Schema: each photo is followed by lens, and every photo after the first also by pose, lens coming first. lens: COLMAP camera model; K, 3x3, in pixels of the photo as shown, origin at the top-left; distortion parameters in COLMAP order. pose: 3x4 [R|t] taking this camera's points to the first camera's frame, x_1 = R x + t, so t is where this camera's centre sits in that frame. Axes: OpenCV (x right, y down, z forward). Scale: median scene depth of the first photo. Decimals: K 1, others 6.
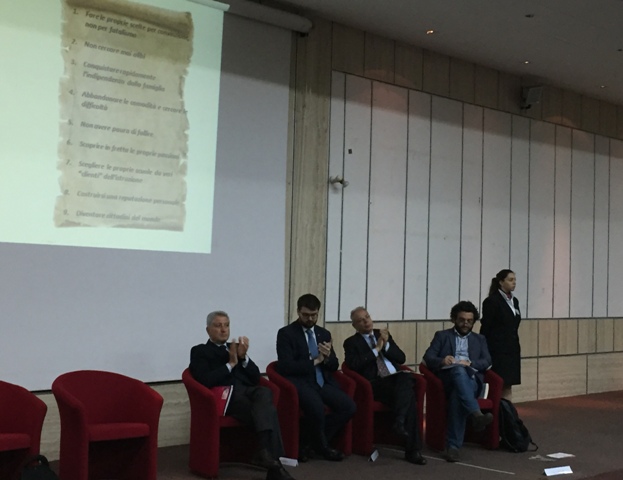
lens RADIAL K [[962.6, 0, 314.3], [0, 962.6, 236.1], [0, 0, 1]] dist [0.041182, 0.000000]
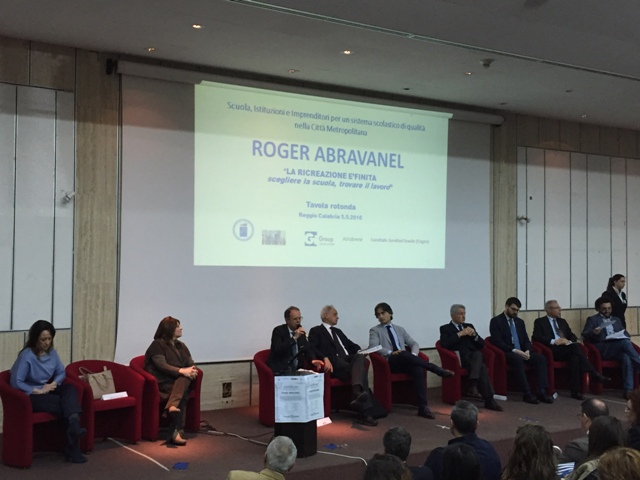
lens RADIAL K [[810.2, 0, 325.5], [0, 810.2, 239.5], [0, 0, 1]] dist [0.069165, 0.000000]
pose [[0.980160, -0.029176, -0.196050, -0.031331], [0.031137, 0.999491, 0.006925, -0.042683], [0.195748, -0.012892, 0.980569, -0.329899]]
